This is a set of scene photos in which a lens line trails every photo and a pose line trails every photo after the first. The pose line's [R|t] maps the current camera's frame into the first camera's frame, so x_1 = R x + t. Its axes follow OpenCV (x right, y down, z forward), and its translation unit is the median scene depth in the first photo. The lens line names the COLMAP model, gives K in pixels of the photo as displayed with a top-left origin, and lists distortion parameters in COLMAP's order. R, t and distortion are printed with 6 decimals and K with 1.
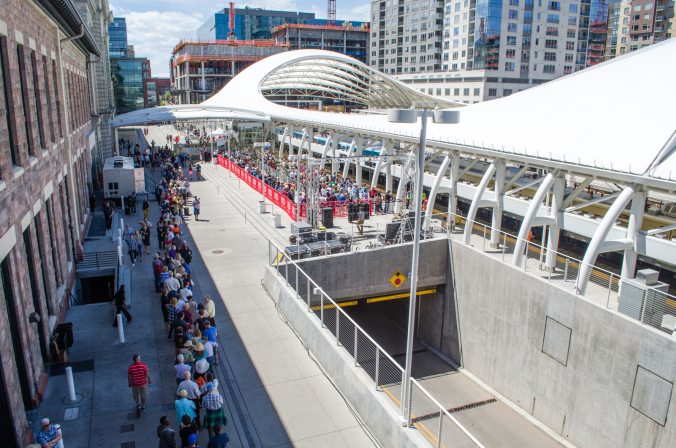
lens RADIAL K [[524.7, 0, 337.8], [0, 524.7, 225.5], [0, 0, 1]] dist [-0.088946, 0.008637]
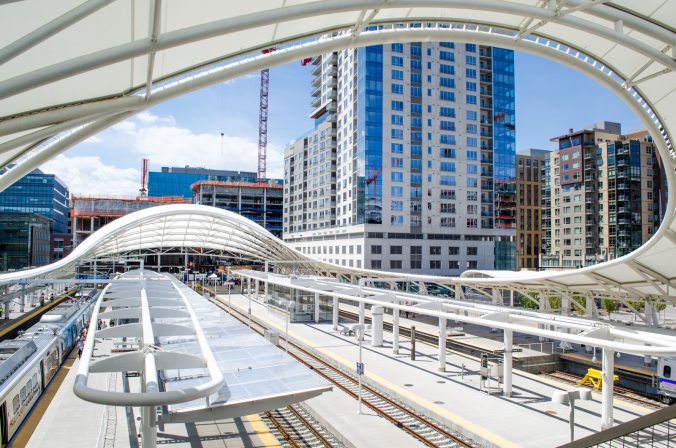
lens RADIAL K [[524.7, 0, 338.2], [0, 524.7, 225.2], [0, 0, 1]] dist [-0.088946, 0.008637]
pose [[0.999984, -0.002578, 0.005023, 0.181410], [0.003946, 0.955420, -0.295223, -0.031828], [-0.004038, 0.295238, 0.955415, 0.126189]]
